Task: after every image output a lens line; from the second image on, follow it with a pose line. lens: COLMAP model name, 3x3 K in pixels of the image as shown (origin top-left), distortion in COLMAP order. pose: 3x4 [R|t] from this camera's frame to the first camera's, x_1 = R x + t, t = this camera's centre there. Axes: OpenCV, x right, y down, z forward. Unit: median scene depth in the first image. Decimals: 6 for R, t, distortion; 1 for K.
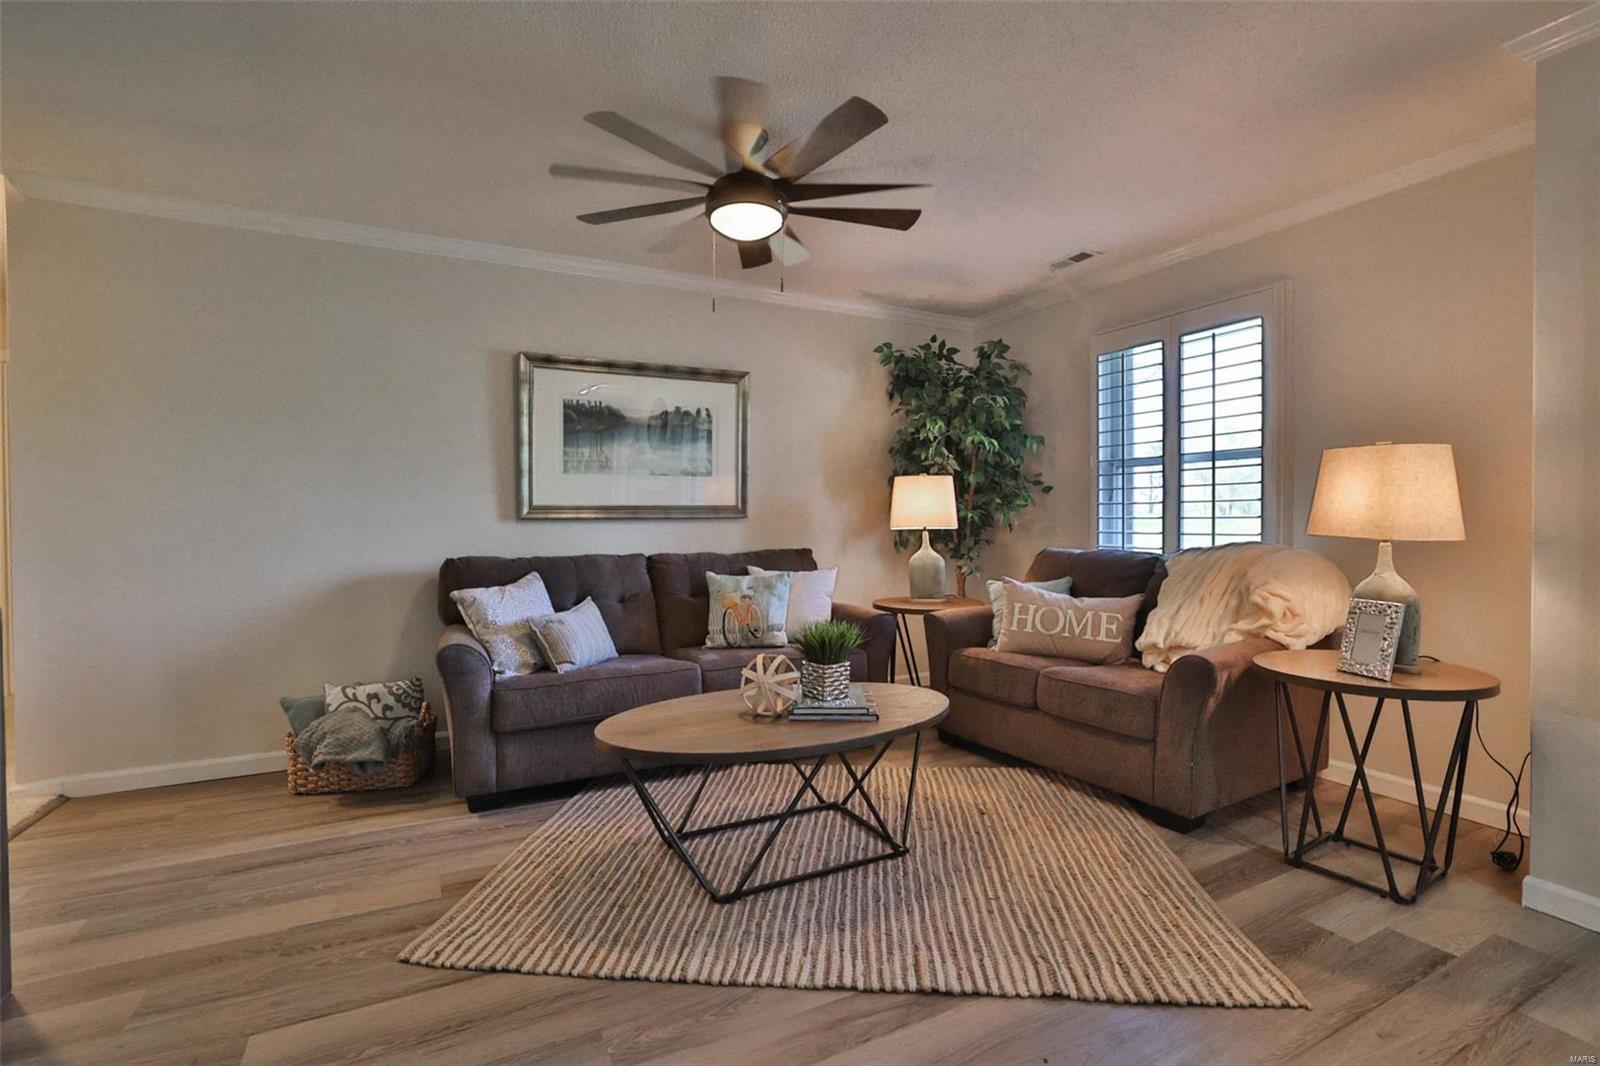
lens RADIAL K [[737.2, 0, 801.0], [0, 737.2, 523.9], [0, 0, 1]] dist [-0.052378, 0.021766]
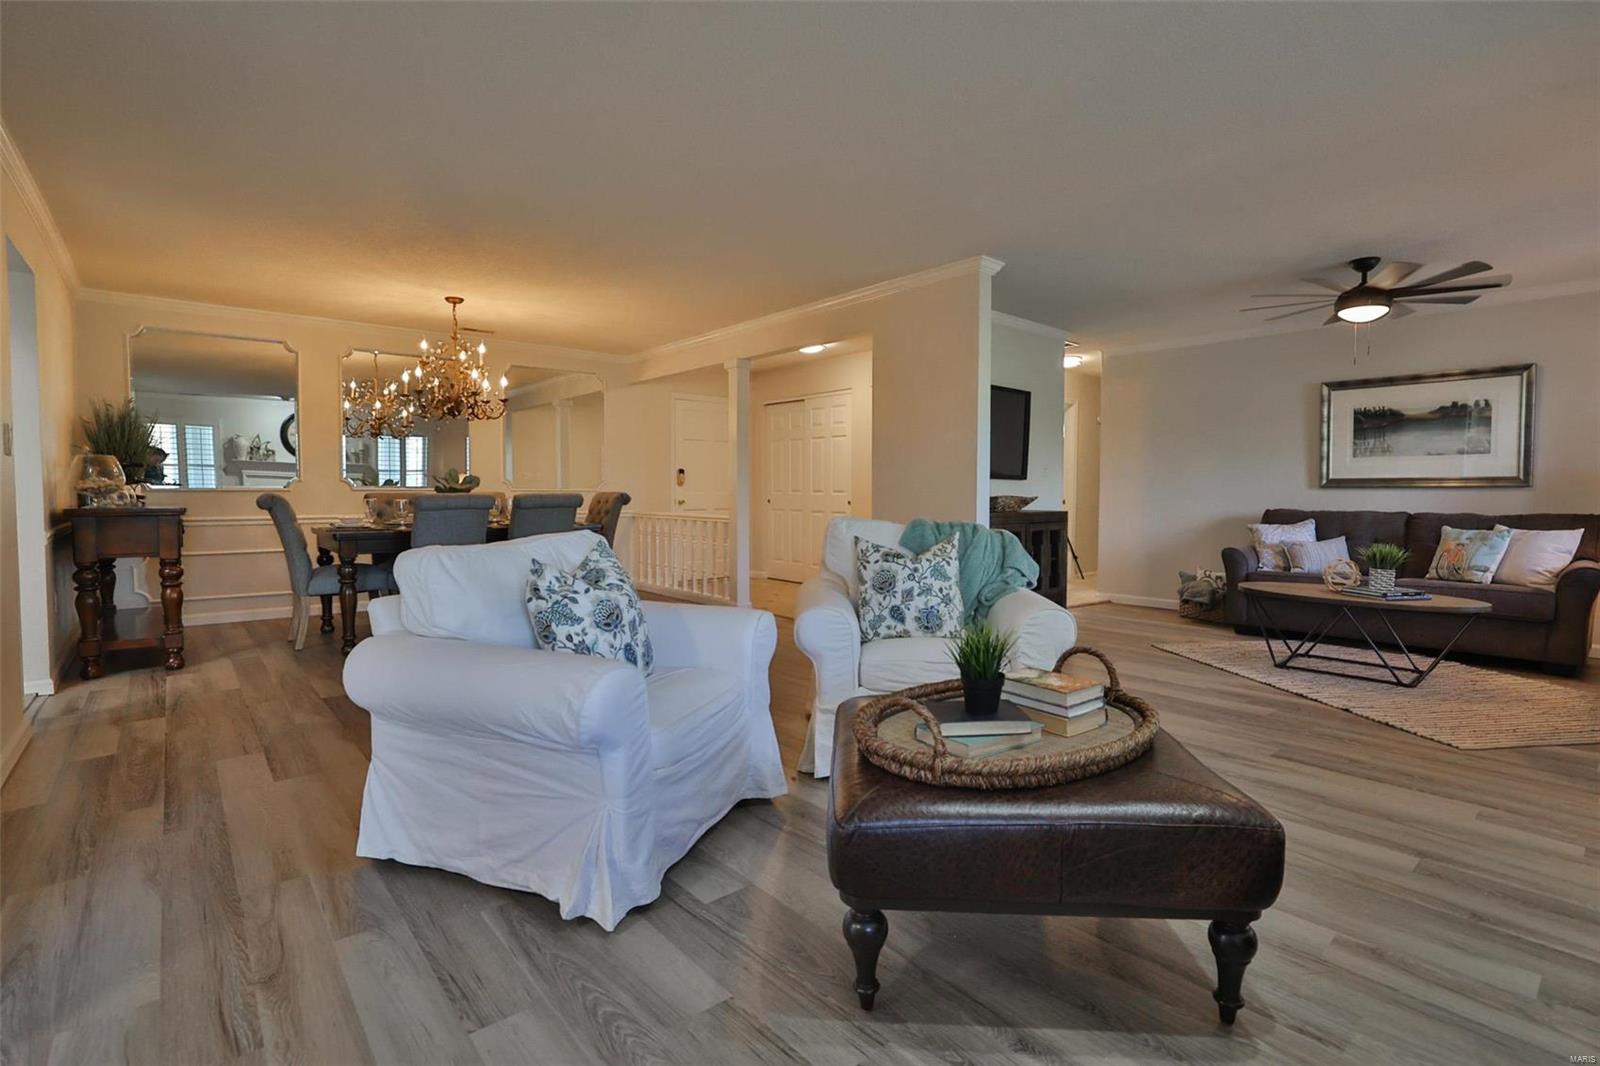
lens RADIAL K [[750.2, 0, 799.4], [0, 750.2, 528.5], [0, 0, 1]] dist [-0.052028, 0.019040]
pose [[0.222576, 0.050001, -0.973632, 0.896973], [-0.013467, 0.998746, 0.048212, 0.020344], [0.974822, 0.002381, 0.222970, -0.451812]]
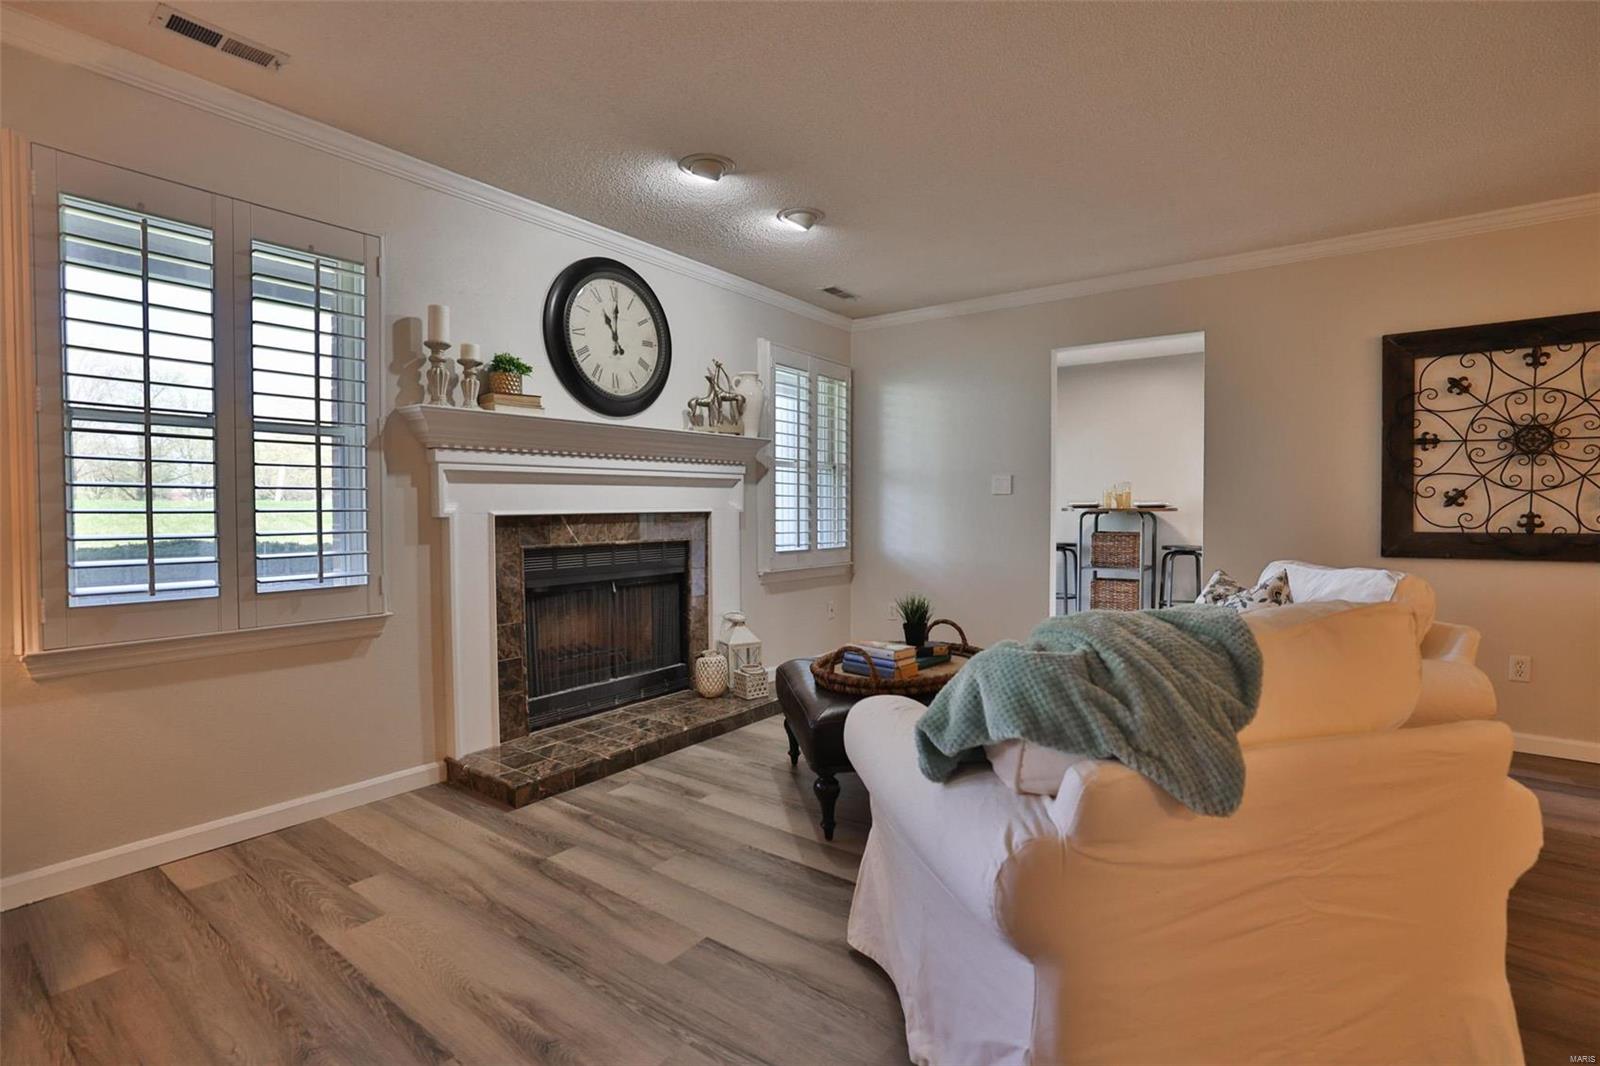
lens RADIAL K [[737.2, 0, 801.0], [0, 737.2, 523.9], [0, 0, 1]] dist [-0.052378, 0.021766]
pose [[-0.434521, -0.019936, 0.900441, -0.148703], [0.009997, 0.999587, 0.026955, -0.001660], [-0.900606, 0.020714, -0.434142, 0.194859]]
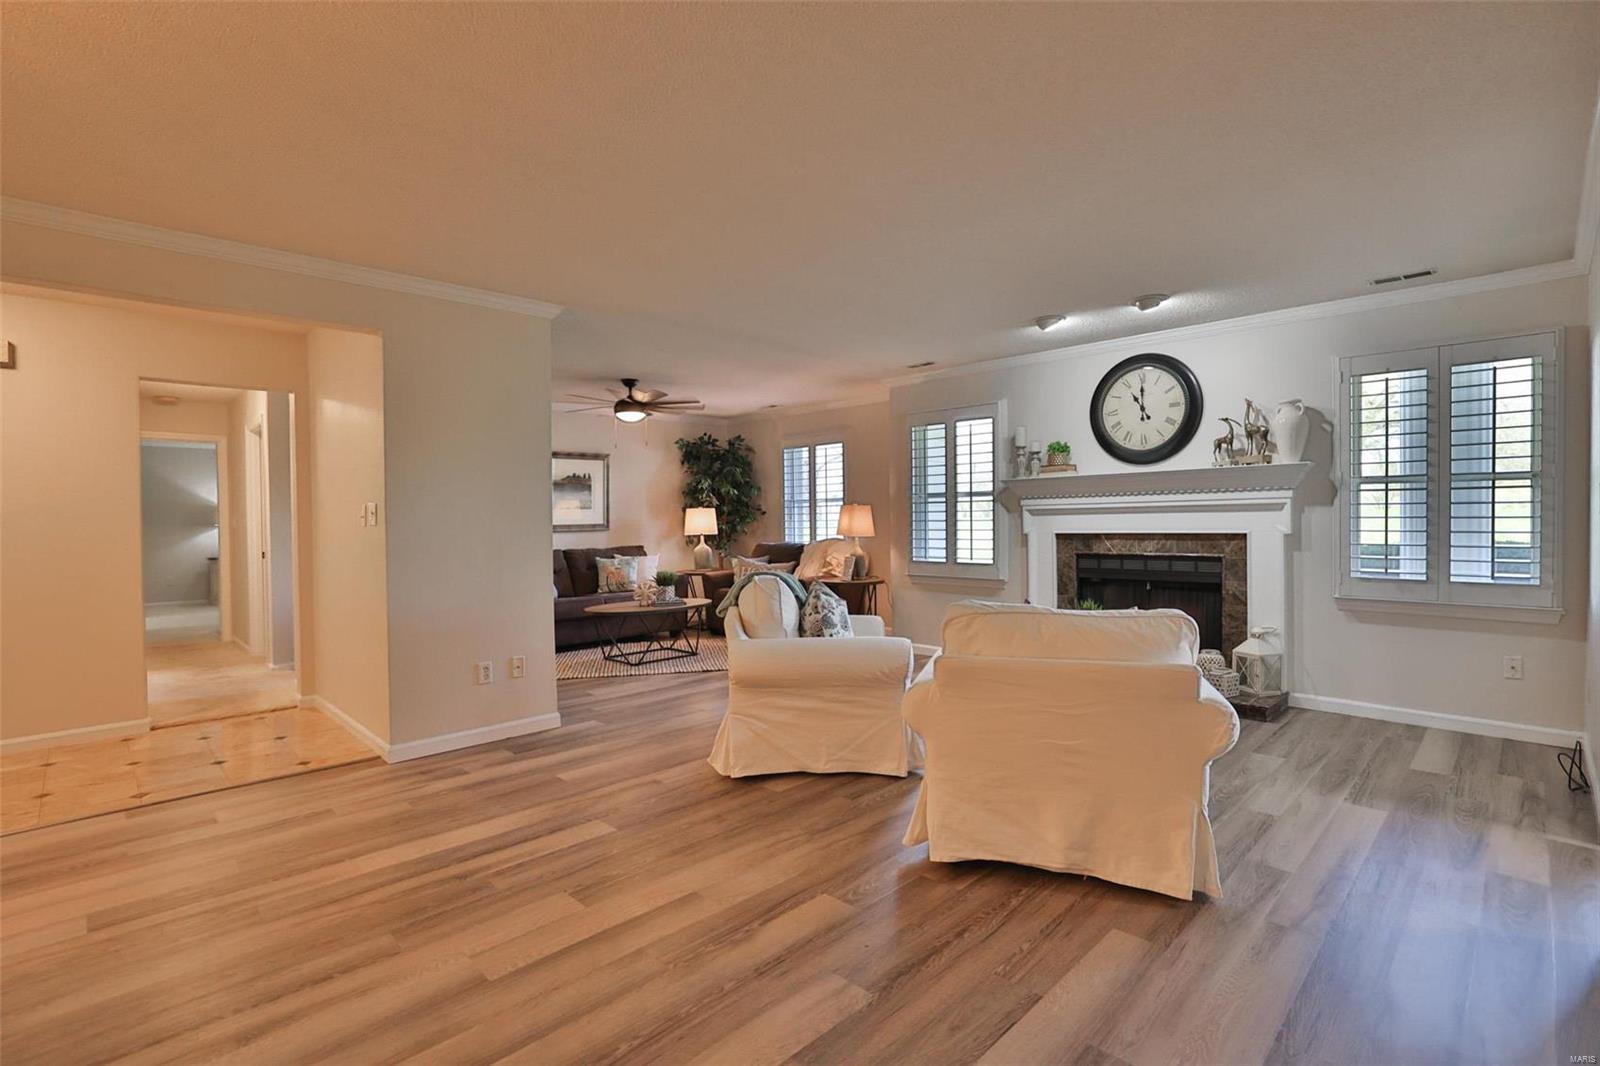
lens RADIAL K [[750.2, 0, 799.4], [0, 750.2, 528.5], [0, 0, 1]] dist [-0.052028, 0.019040]
pose [[0.956585, -0.013925, 0.291122, -0.185554], [0.013461, 0.999903, 0.003596, -0.013980], [-0.291144, 0.000478, 0.956679, -1.117663]]
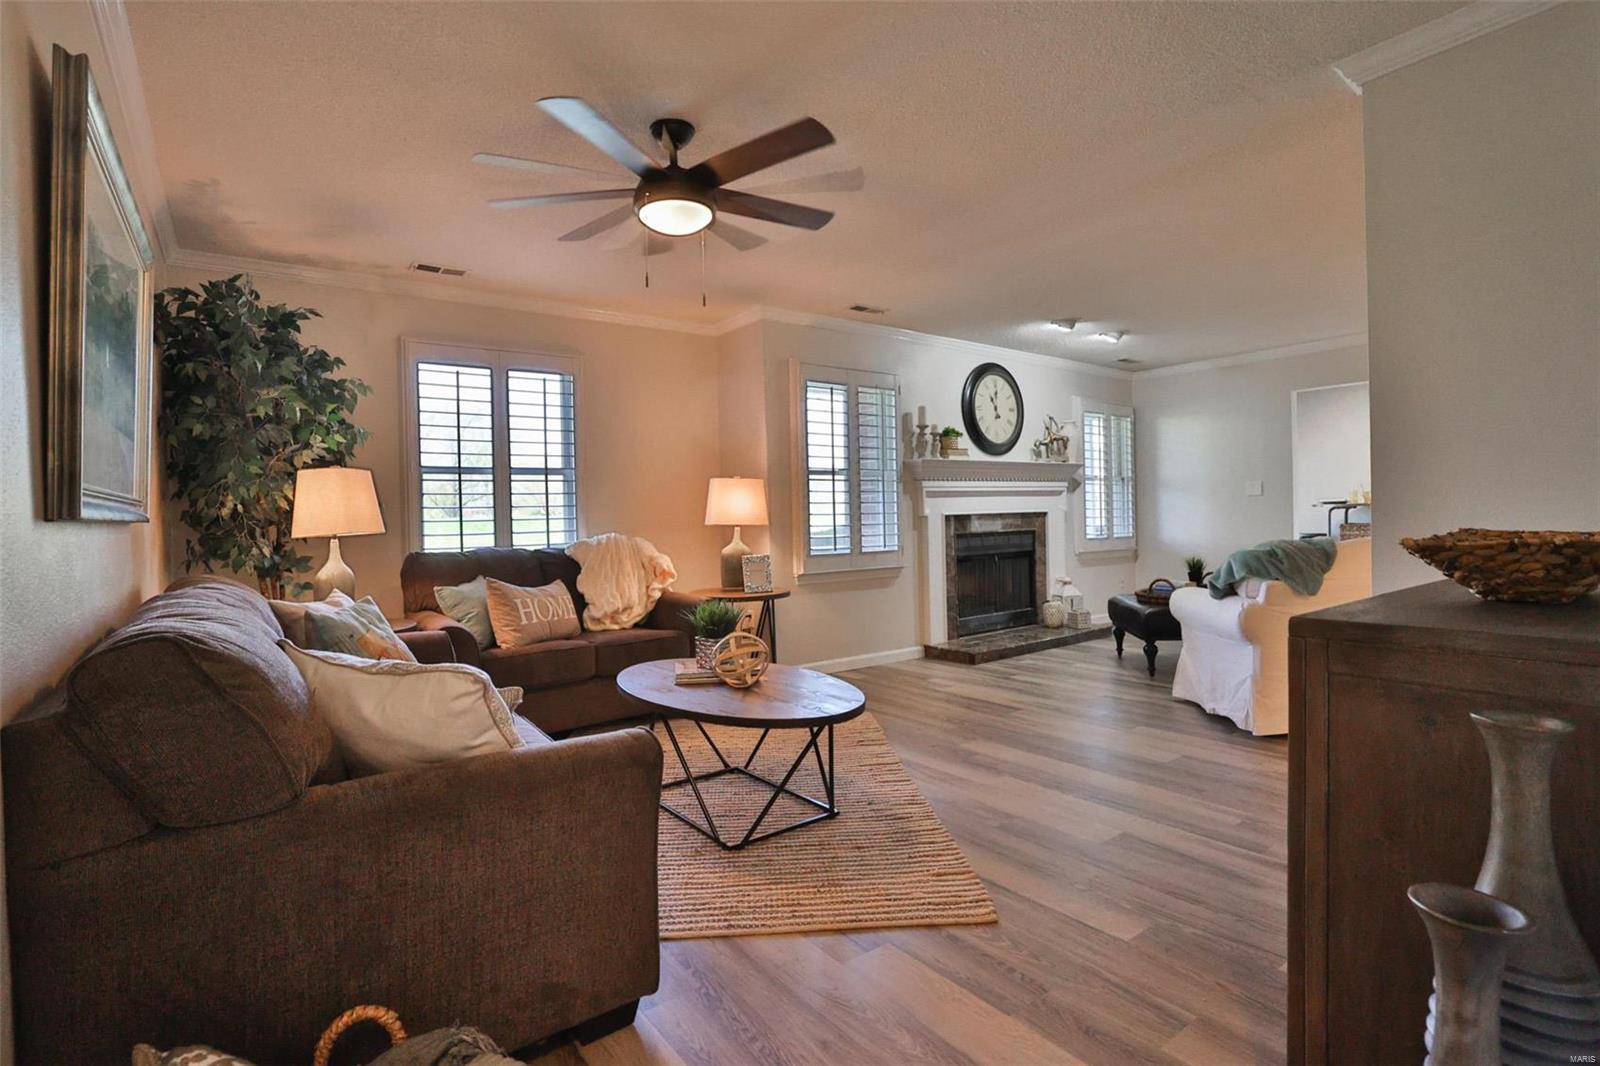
lens RADIAL K [[767.7, 0, 804.8], [0, 767.7, 524.3], [0, 0, 1]] dist [-0.054436, 0.024281]
pose [[-0.160327, -0.005010, 0.987051, -0.763100], [0.031733, 0.999444, 0.010228, 0.001167], [-0.986554, 0.032962, -0.160079, 0.679151]]
